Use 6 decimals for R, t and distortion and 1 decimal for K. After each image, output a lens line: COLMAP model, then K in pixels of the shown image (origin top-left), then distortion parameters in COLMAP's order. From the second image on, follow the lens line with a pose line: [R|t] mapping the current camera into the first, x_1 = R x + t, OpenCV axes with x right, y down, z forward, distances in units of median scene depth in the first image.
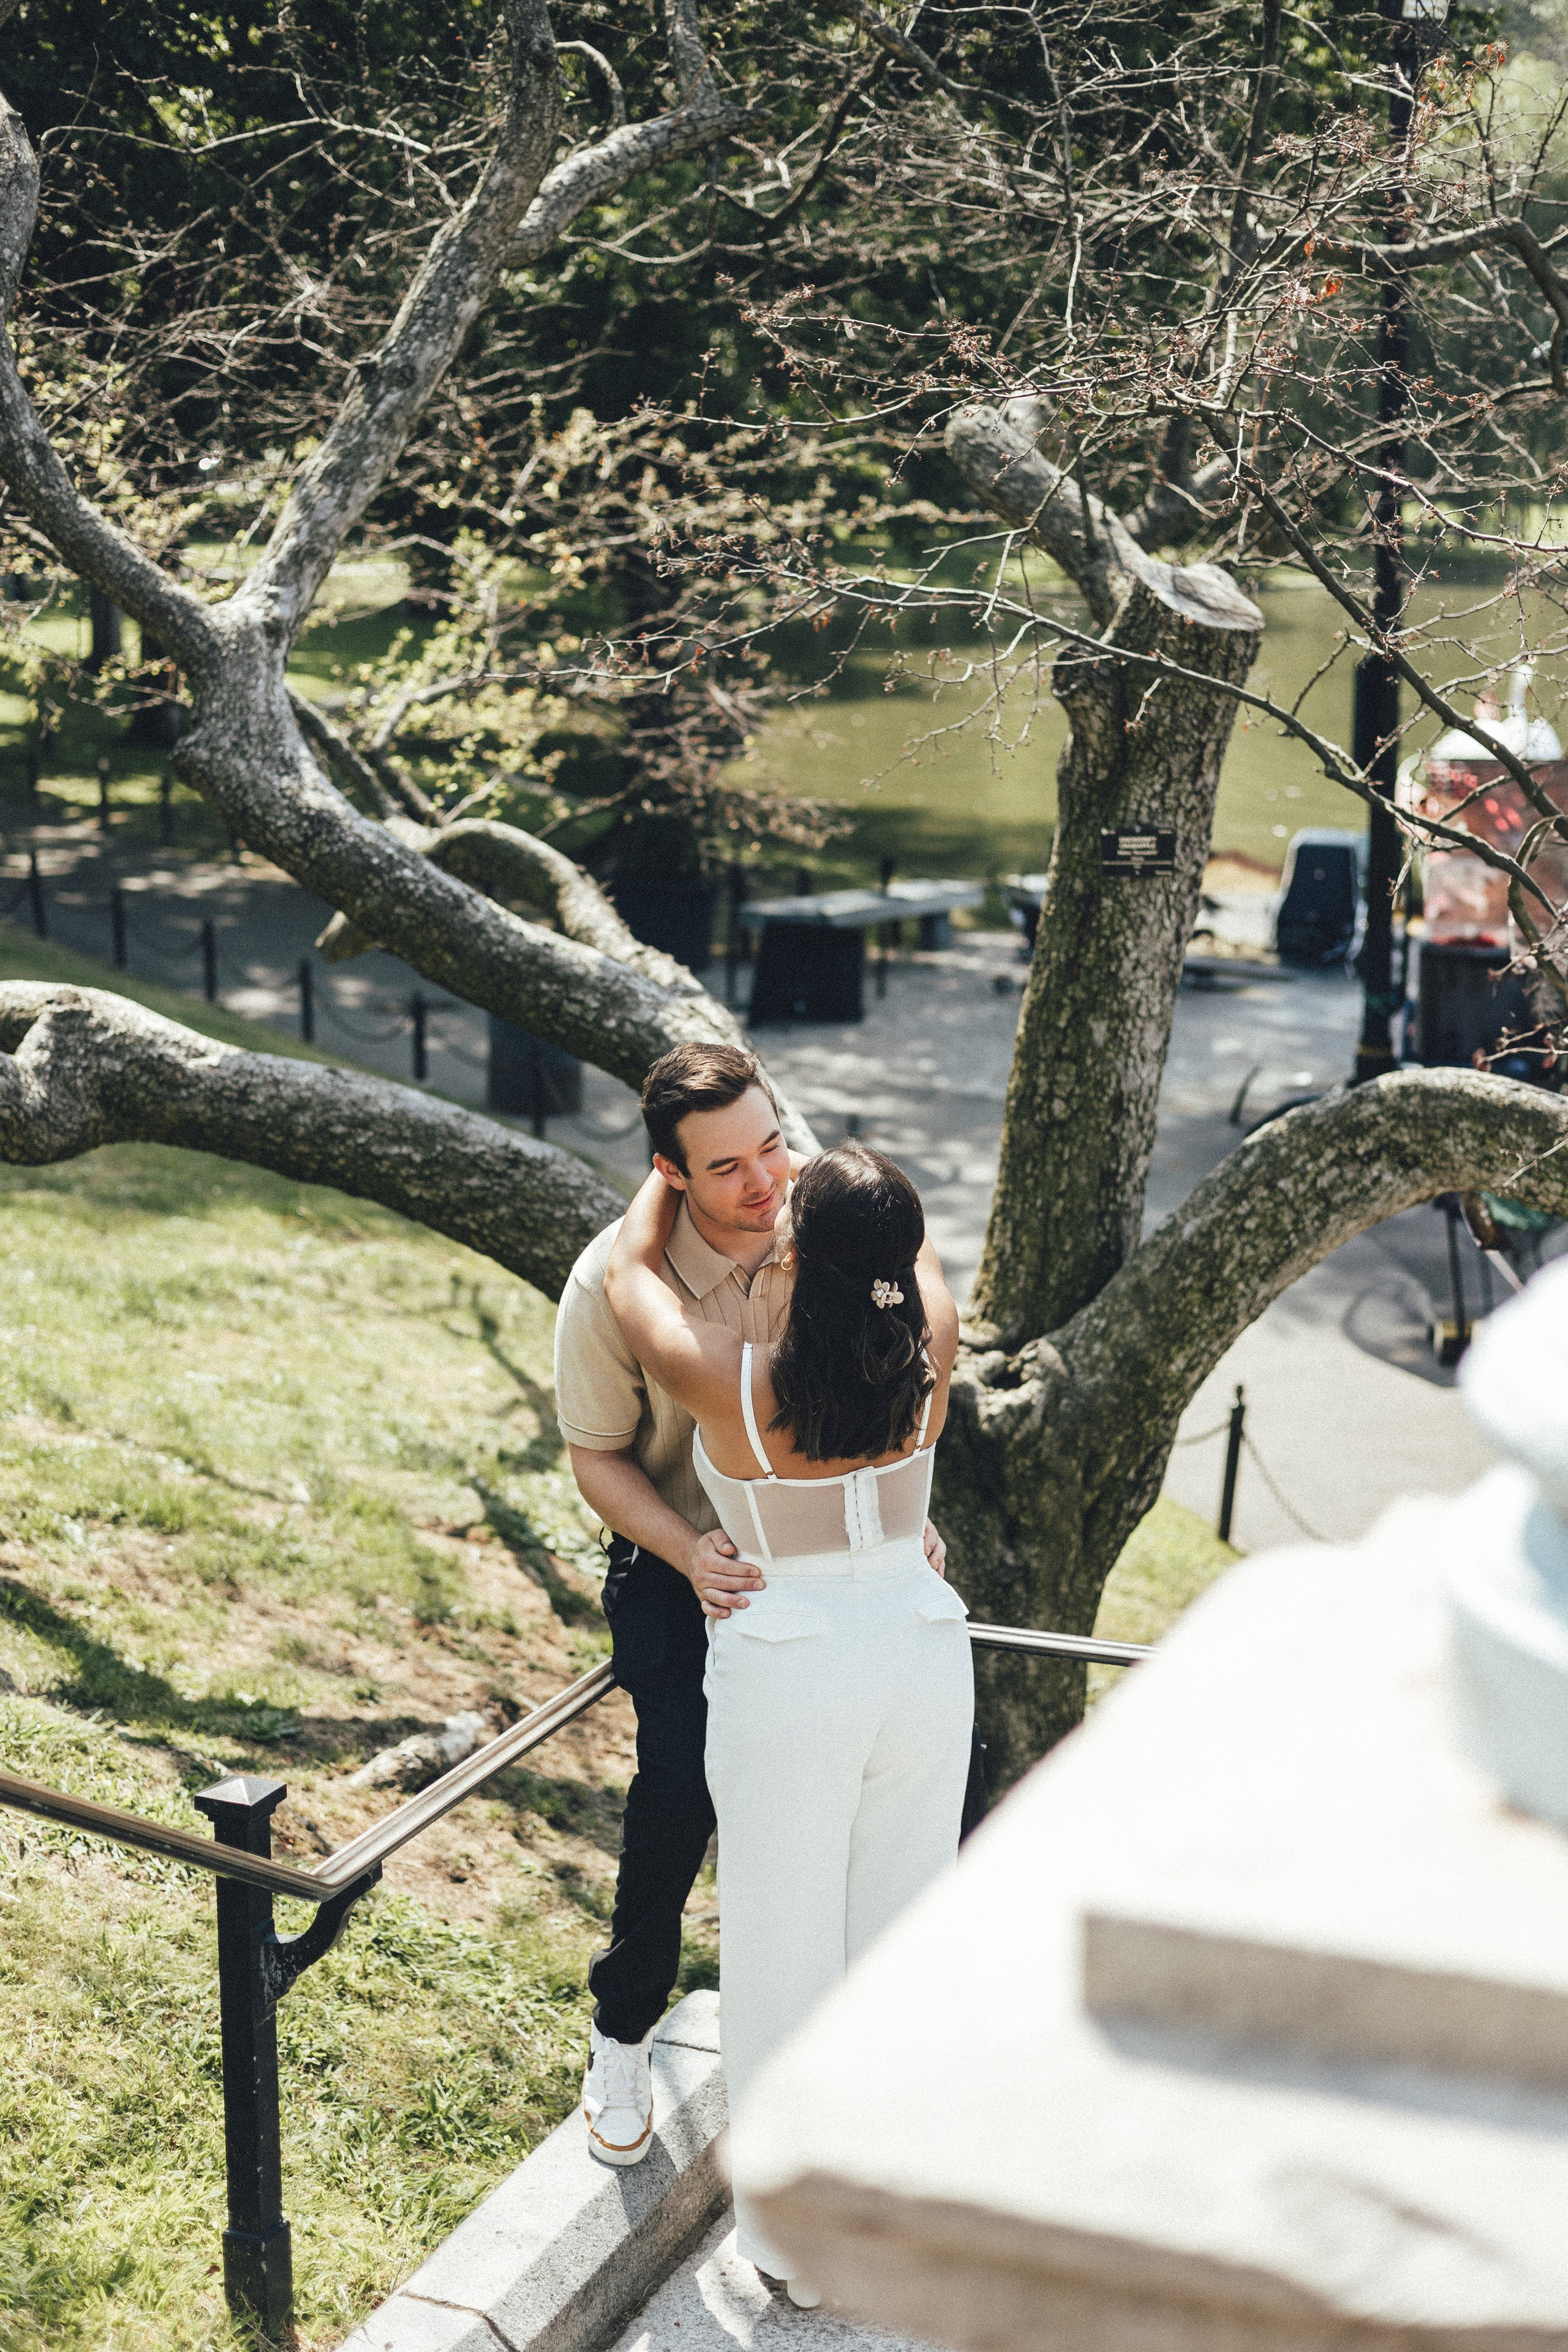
lens RADIAL K [[2840.9, 0, 871.1], [0, 2840.9, 1175.6], [0, 0, 1]] dist [-0.001275, 0.053122]
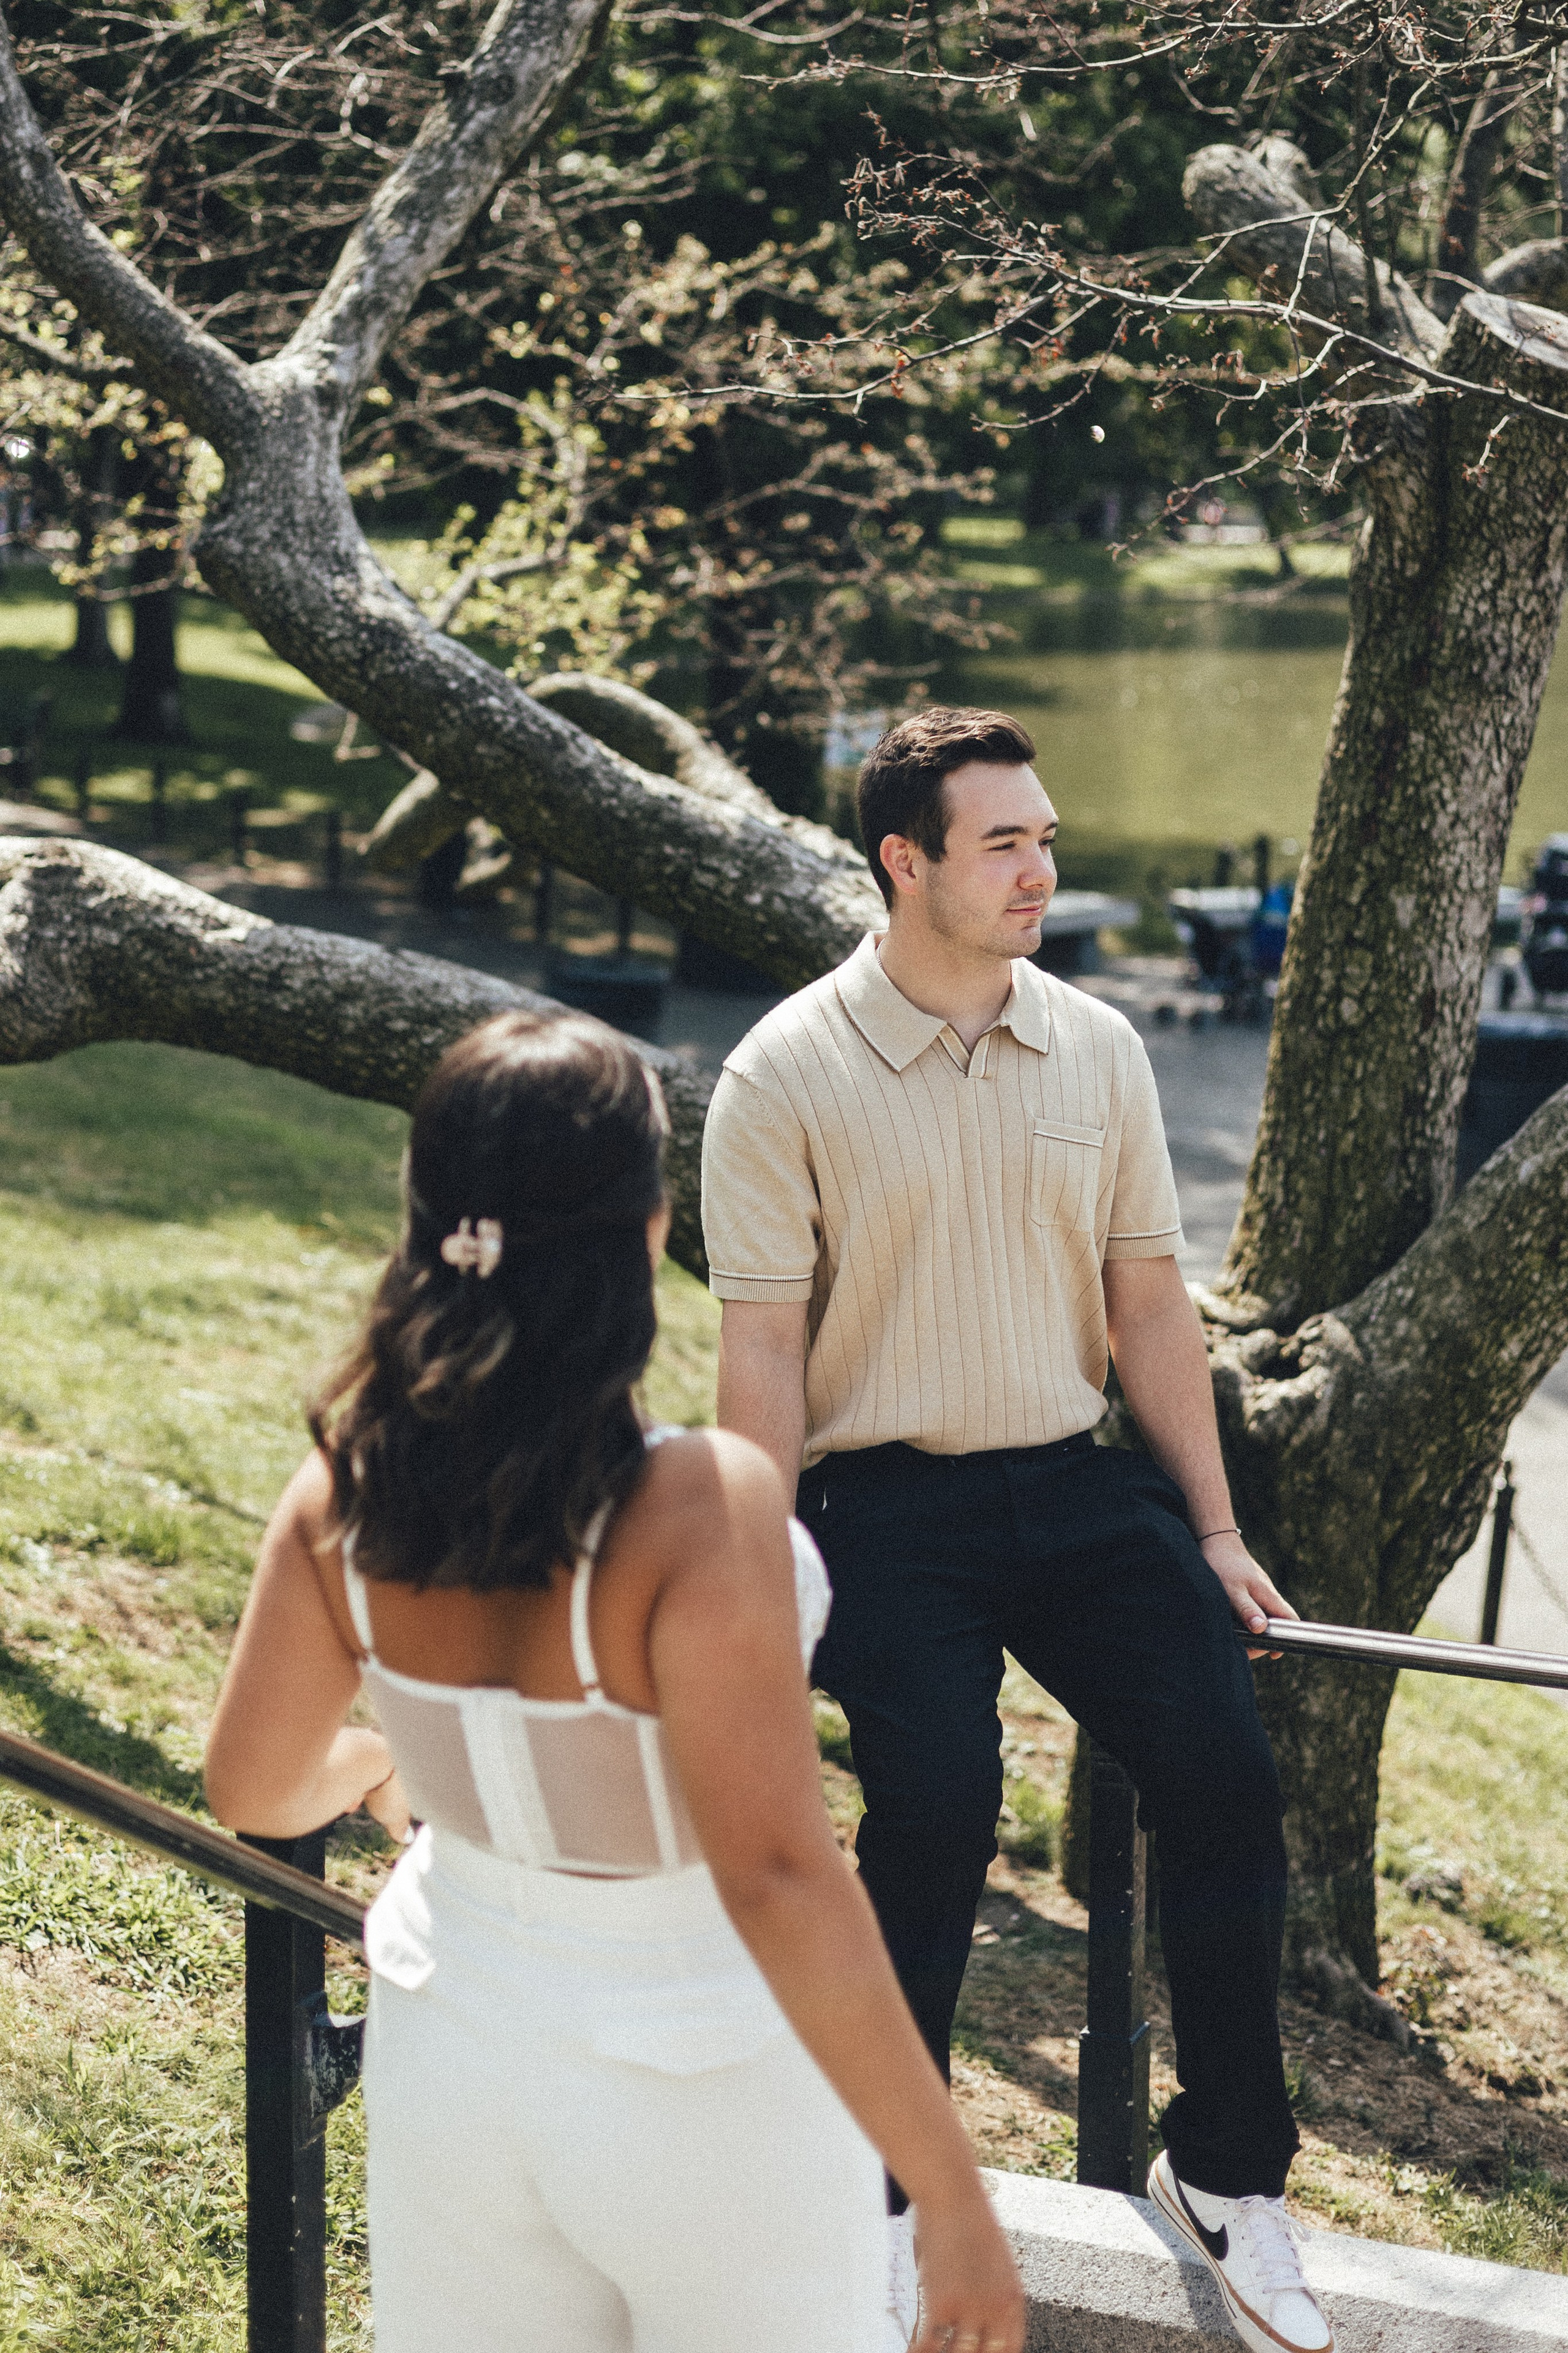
lens RADIAL K [[3195.3, 0, 784.0], [0, 3195.3, 1176.5], [0, 0, 1]] dist [-0.001117, 0.060564]
pose [[0.999090, 0.014418, -0.040141, -0.049012], [-0.016948, 0.997843, -0.063422, 0.076477], [0.039140, 0.064044, 0.997179, 0.151548]]
